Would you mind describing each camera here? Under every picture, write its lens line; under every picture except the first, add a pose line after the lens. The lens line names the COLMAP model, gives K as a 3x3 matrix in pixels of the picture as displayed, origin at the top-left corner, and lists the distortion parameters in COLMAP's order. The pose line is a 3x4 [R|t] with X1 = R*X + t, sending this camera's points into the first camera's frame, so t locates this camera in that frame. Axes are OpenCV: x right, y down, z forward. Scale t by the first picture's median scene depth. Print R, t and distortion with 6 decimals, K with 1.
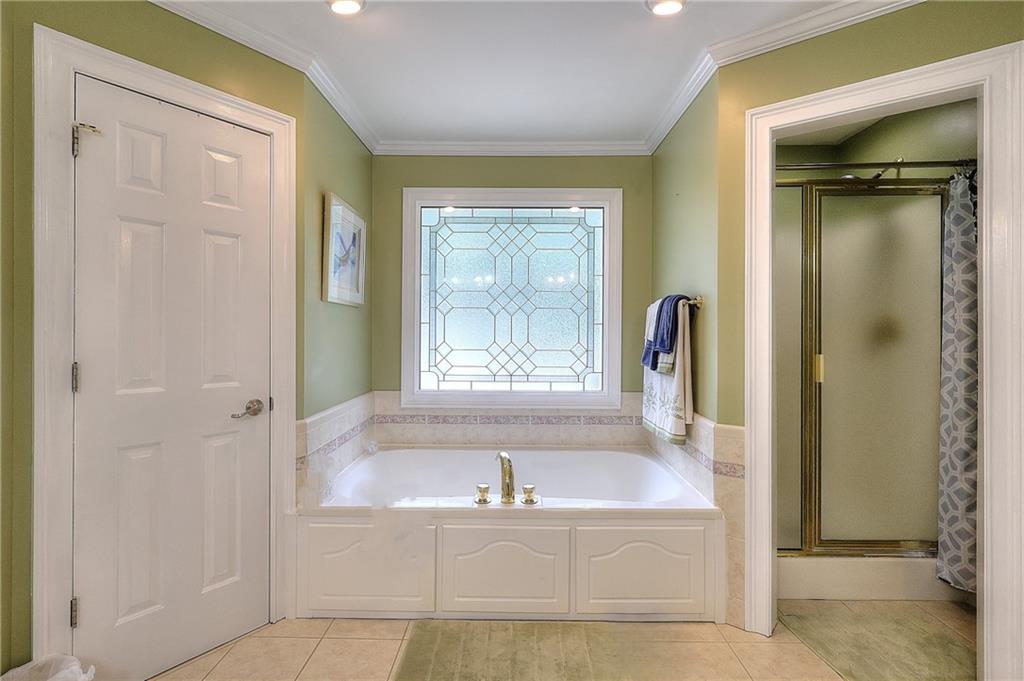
lens RADIAL K [[473.1, 0, 510.9], [0, 473.1, 336.1], [0, 0, 1]] dist [0.001713, 0.000103]
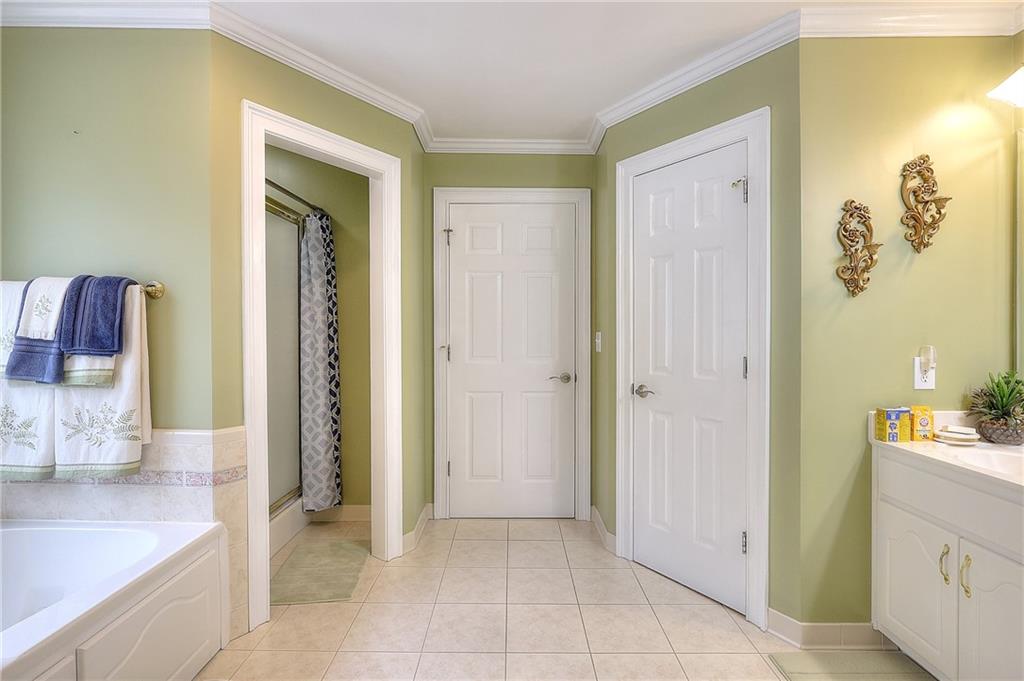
lens RADIAL K [[473.1, 0, 510.9], [0, 473.1, 336.1], [0, 0, 1]] dist [0.001713, 0.000103]
pose [[-0.016955, -0.010967, 0.999796, -0.458714], [0.002459, 0.999936, 0.011011, -0.000967], [-0.999853, 0.002645, -0.016927, 0.447381]]
